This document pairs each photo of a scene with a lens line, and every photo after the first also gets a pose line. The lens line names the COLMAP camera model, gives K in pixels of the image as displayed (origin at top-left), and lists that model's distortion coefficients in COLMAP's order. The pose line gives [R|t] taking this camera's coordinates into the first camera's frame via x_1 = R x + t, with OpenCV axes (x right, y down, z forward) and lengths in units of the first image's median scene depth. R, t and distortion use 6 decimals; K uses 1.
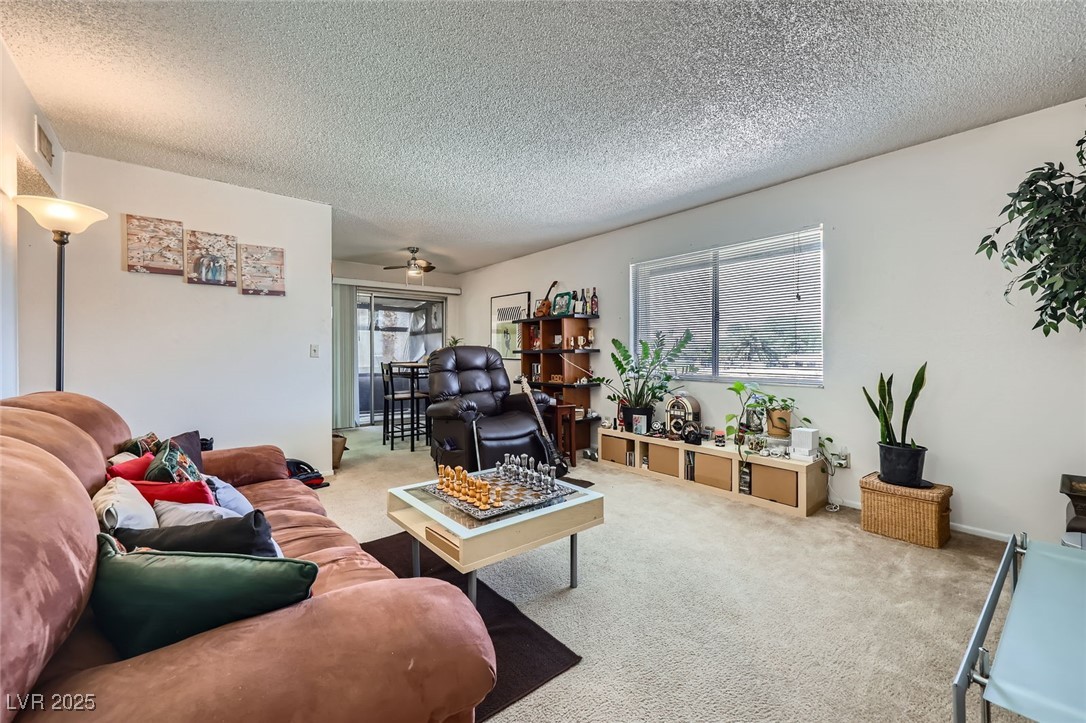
lens RADIAL K [[441.4, 0, 544.7], [0, 441.4, 355.1], [0, 0, 1]] dist [0.002556, 0.000146]
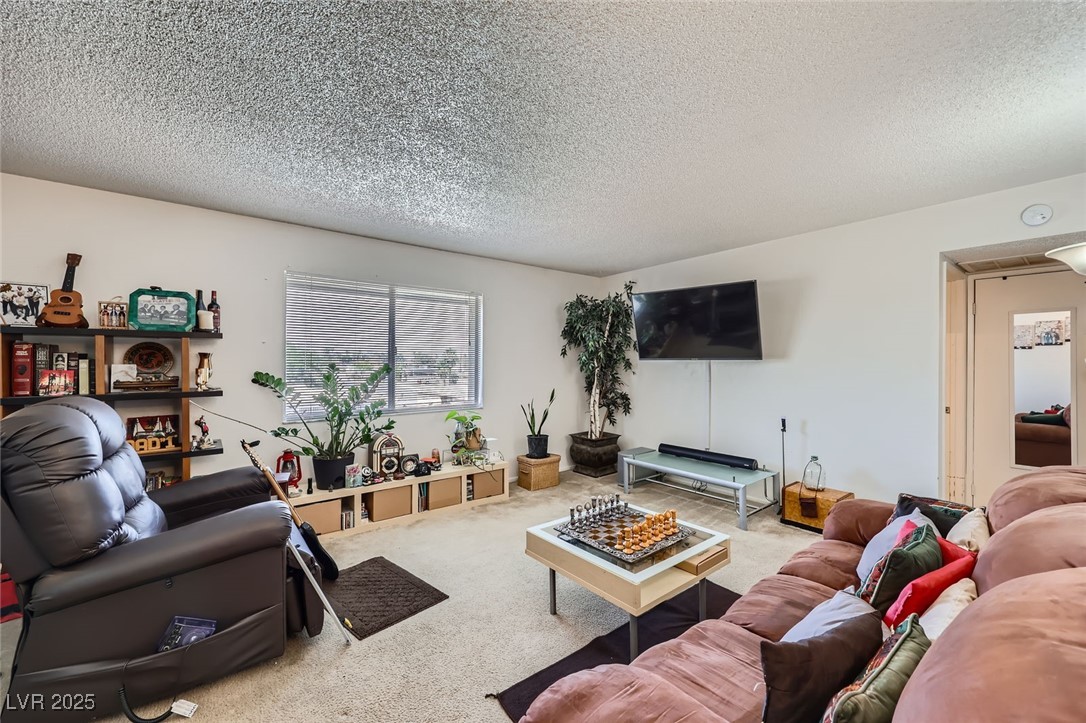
lens RADIAL K [[441.4, 0, 545.1], [0, 441.4, 364.9], [0, 0, 1]] dist [0.002556, 0.000146]
pose [[0.001428, 0.000055, 0.999999, -0.709003], [0.000212, 1.000000, -0.000055, -0.062232], [-0.999999, 0.000212, 0.001428, 0.700713]]
